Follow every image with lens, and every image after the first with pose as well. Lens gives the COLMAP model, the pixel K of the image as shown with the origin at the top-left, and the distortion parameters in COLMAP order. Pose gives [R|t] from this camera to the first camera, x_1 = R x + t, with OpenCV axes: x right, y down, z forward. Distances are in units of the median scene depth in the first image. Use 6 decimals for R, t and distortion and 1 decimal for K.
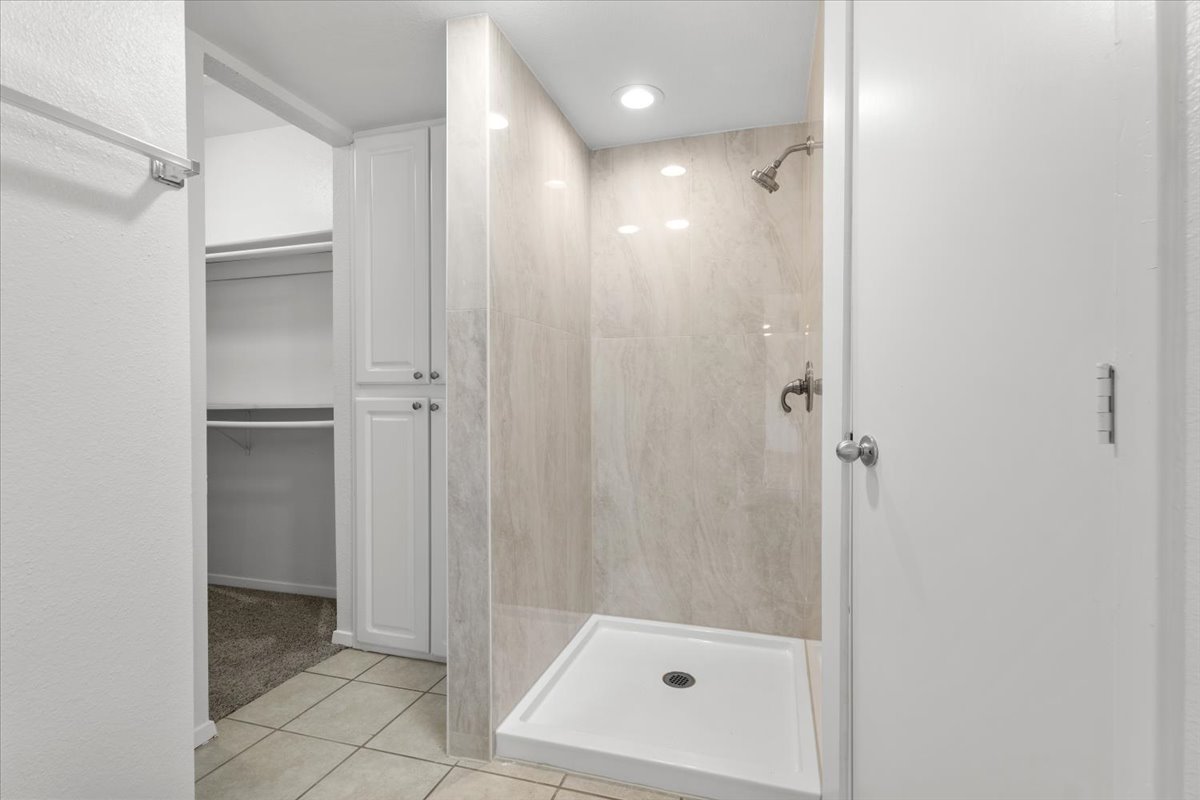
lens RADIAL K [[560.2, 0, 610.9], [0, 560.2, 400.7], [0, 0, 1]] dist [-0.000284, -0.000364]
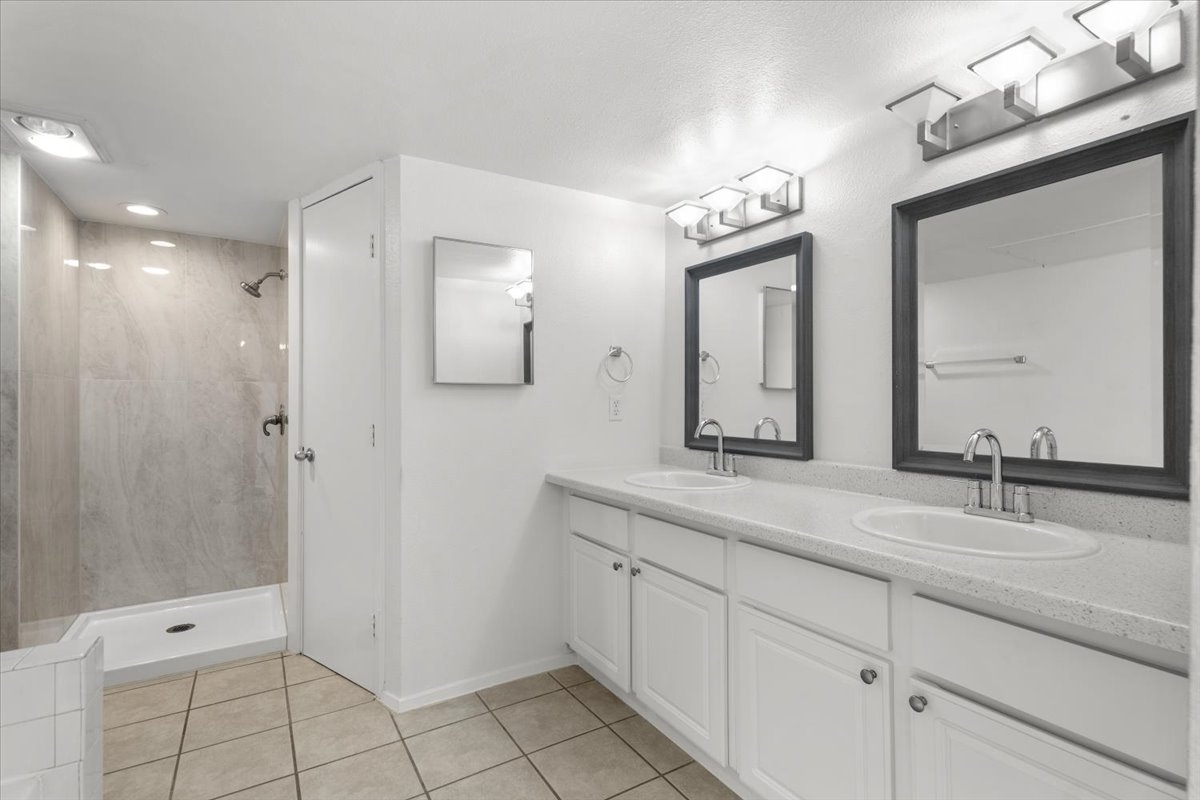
lens RADIAL K [[566.0, 0, 608.1], [0, 566.0, 399.6], [0, 0, 1]] dist [0.009676, -0.000372]
pose [[0.657019, 0.003492, 0.753866, -0.225930], [0.010189, 0.999857, -0.013511, -0.042848], [-0.753805, 0.016558, 0.656890, -0.674232]]
